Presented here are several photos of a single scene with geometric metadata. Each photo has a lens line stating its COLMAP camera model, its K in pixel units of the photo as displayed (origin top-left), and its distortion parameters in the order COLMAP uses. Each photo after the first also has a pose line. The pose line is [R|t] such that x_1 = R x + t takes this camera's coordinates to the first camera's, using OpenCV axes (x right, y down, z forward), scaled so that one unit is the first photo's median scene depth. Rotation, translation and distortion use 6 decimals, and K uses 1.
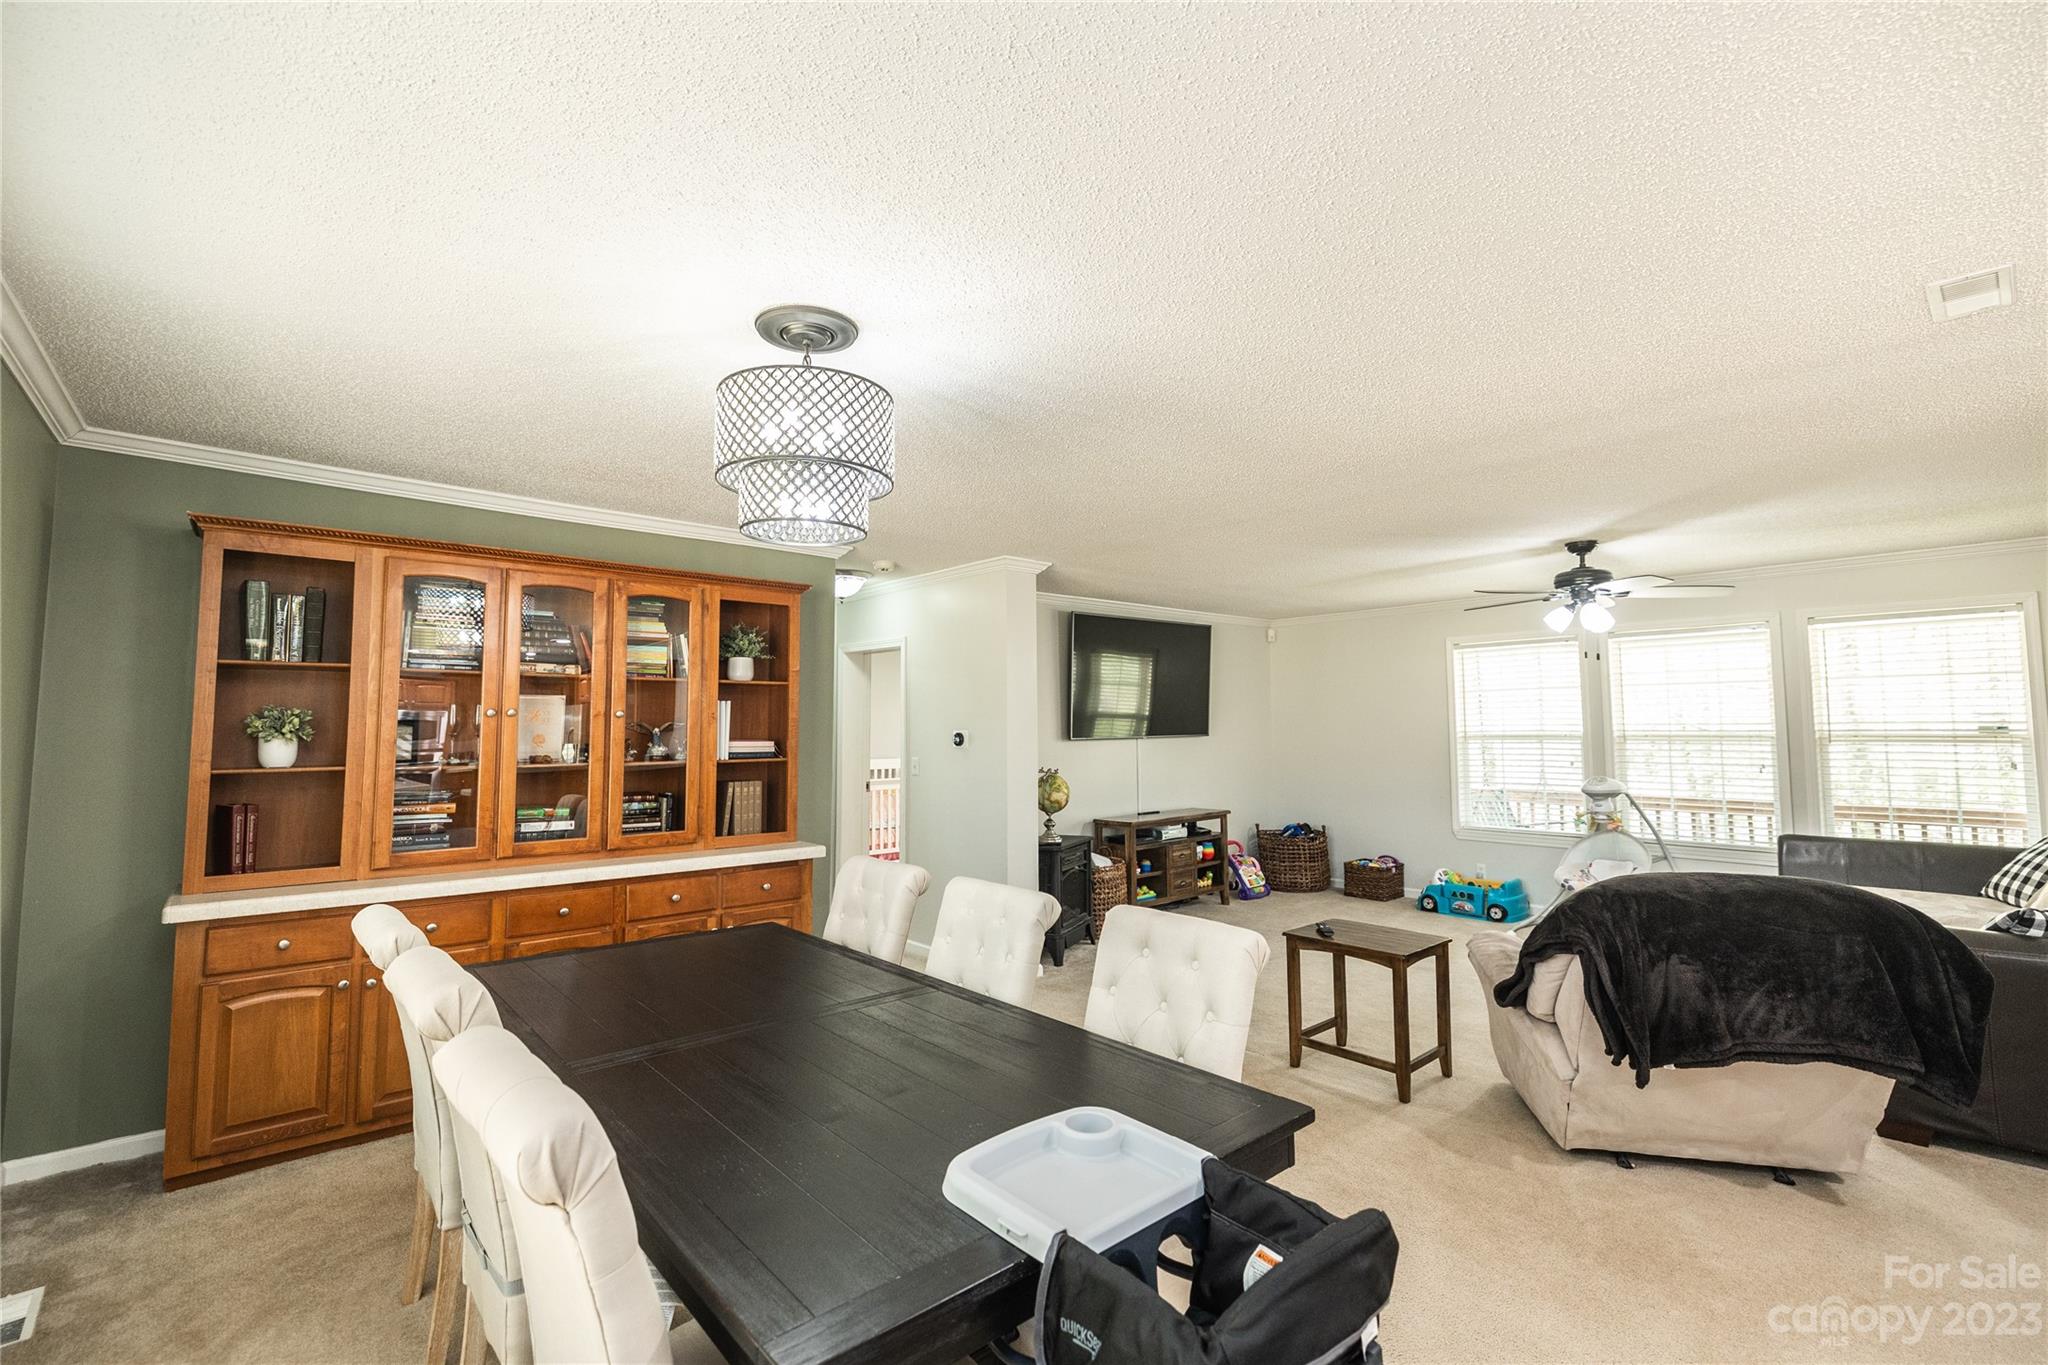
lens RADIAL K [[867.6, 0, 1003.5], [0, 867.6, 680.6], [0, 0, 1]] dist [-0.001208, 0.001085]
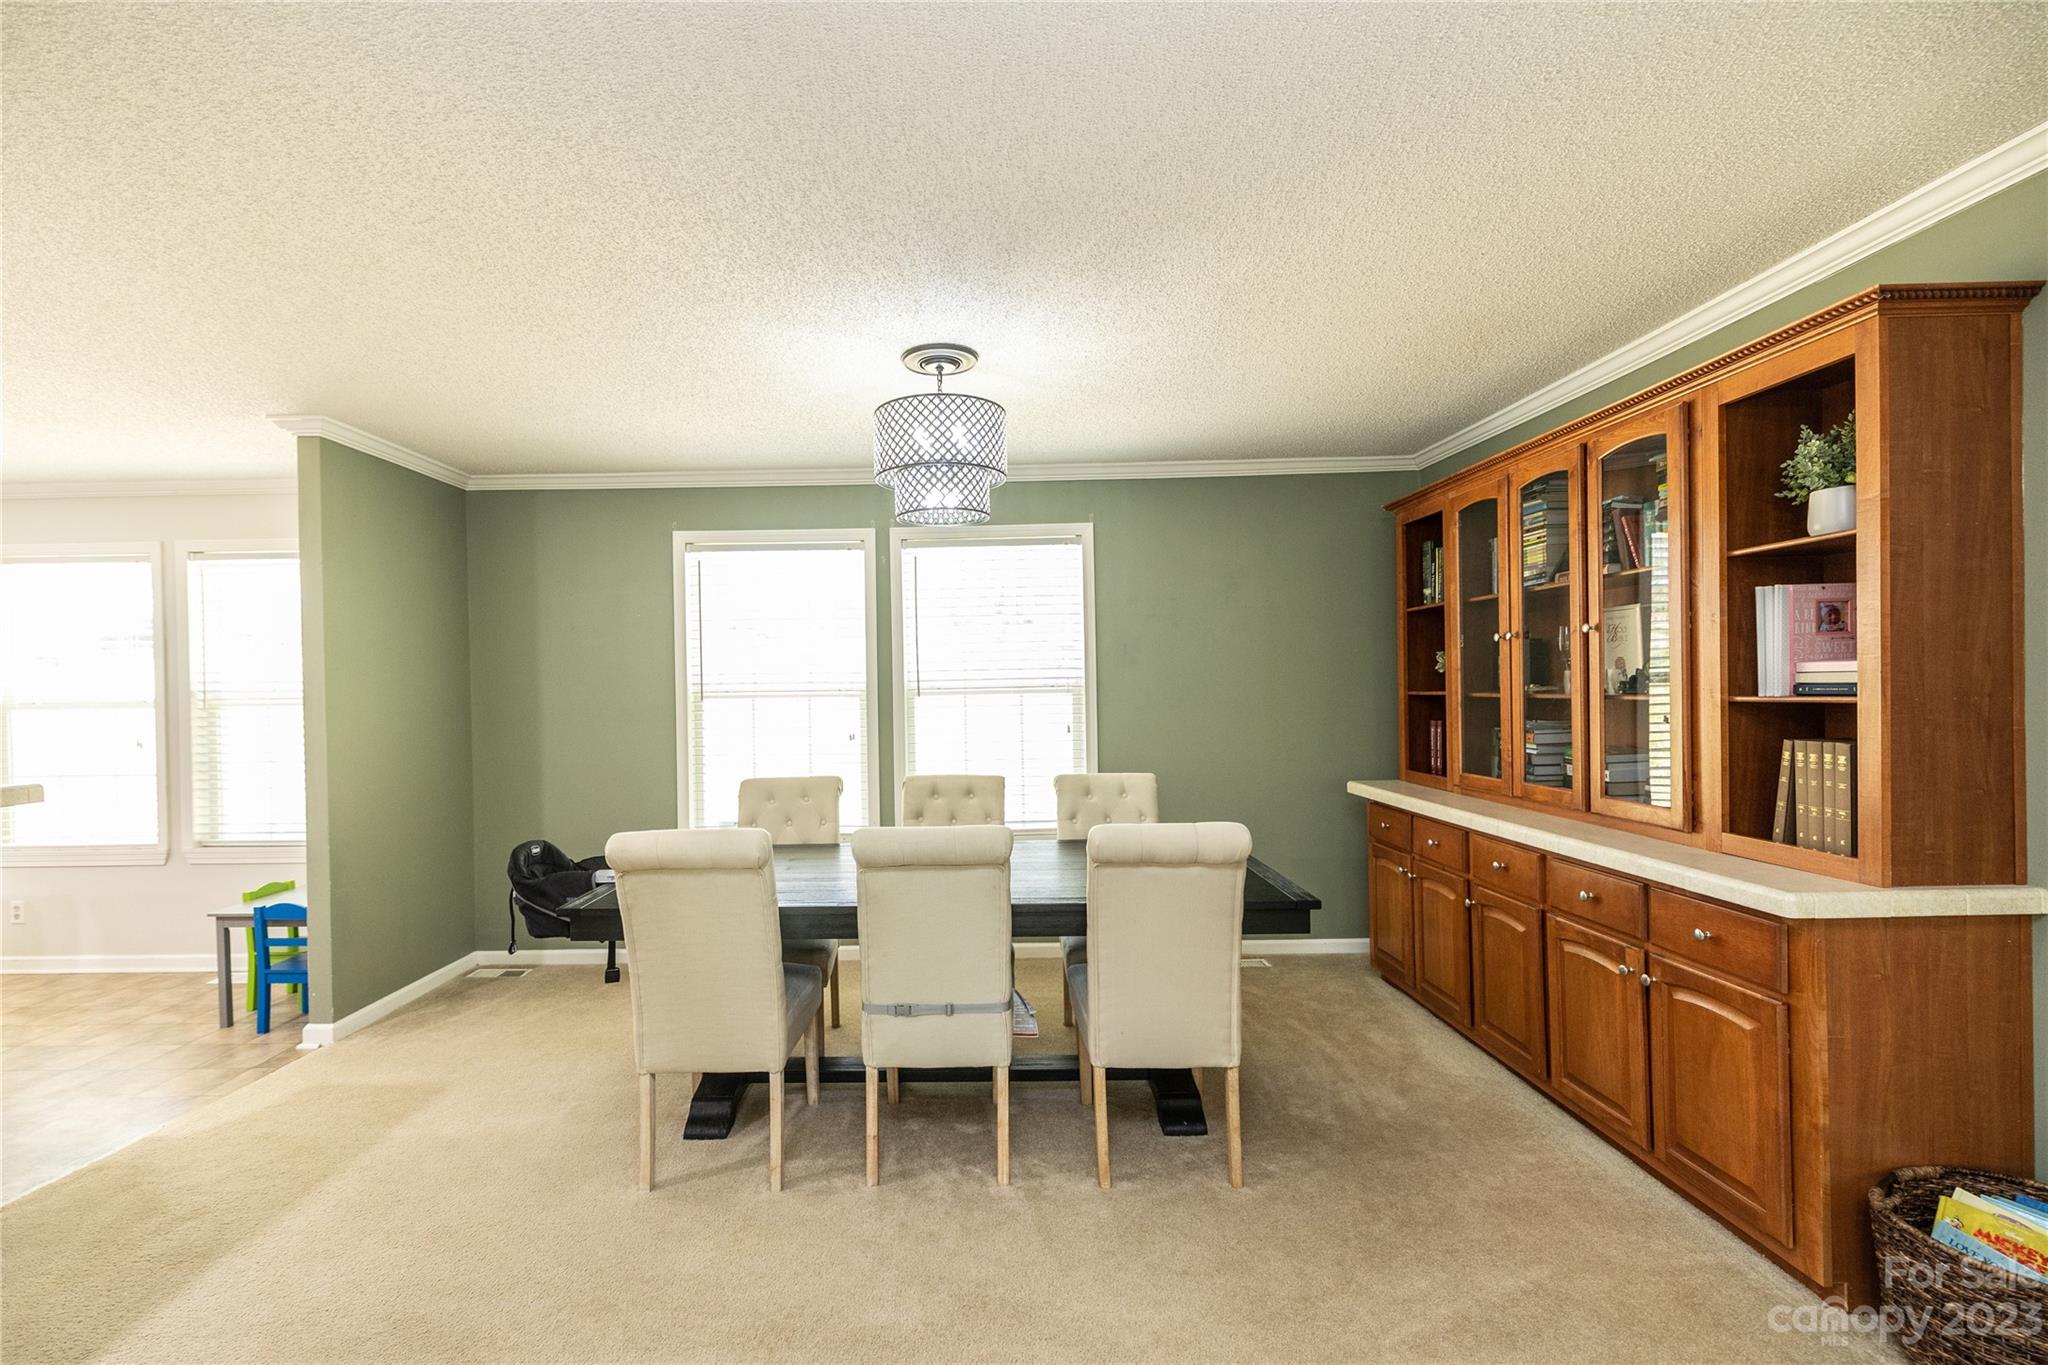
lens RADIAL K [[867.6, 0, 1026.0], [0, 867.6, 692.4], [0, 0, 1]] dist [-0.001208, 0.001085]
pose [[-0.651802, 0.019916, -0.758128, 0.221509], [0.065792, 0.997371, -0.030364, 0.046365], [0.755530, -0.069670, -0.651399, 0.614062]]
